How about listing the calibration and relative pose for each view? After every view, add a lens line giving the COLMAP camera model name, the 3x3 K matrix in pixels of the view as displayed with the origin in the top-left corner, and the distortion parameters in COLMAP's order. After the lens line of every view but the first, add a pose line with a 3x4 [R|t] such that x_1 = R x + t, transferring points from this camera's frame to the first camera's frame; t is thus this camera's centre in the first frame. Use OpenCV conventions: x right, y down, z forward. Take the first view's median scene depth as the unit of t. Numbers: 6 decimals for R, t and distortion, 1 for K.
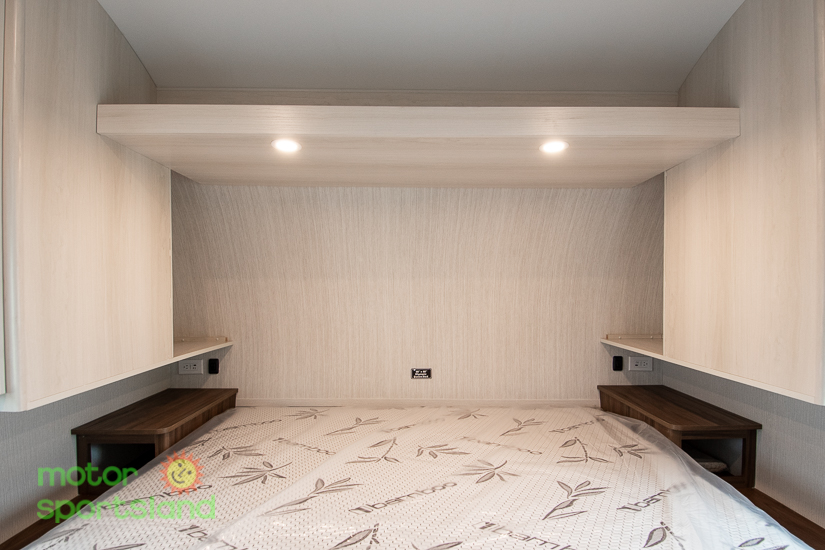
lens RADIAL K [[442.3, 0, 412.5], [0, 442.3, 275.0], [0, 0, 1]] dist [0.001376, -0.040144]
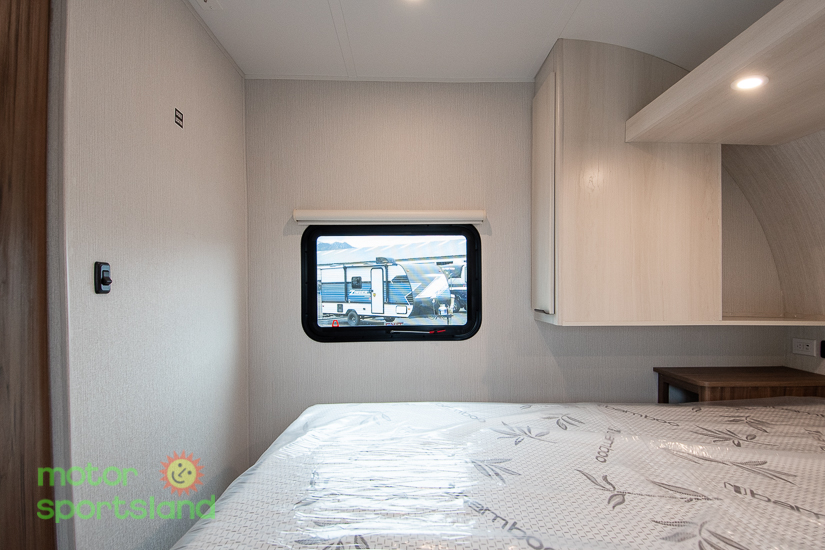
lens RADIAL K [[446.0, 0, 412.5], [0, 446.0, 275.0], [0, 0, 1]] dist [0.003155, -0.023737]
pose [[-0.025930, -0.026415, -0.999315, 0.580771], [0.015031, 0.999528, -0.026811, 0.102307], [0.999551, -0.015716, -0.025521, 0.307876]]
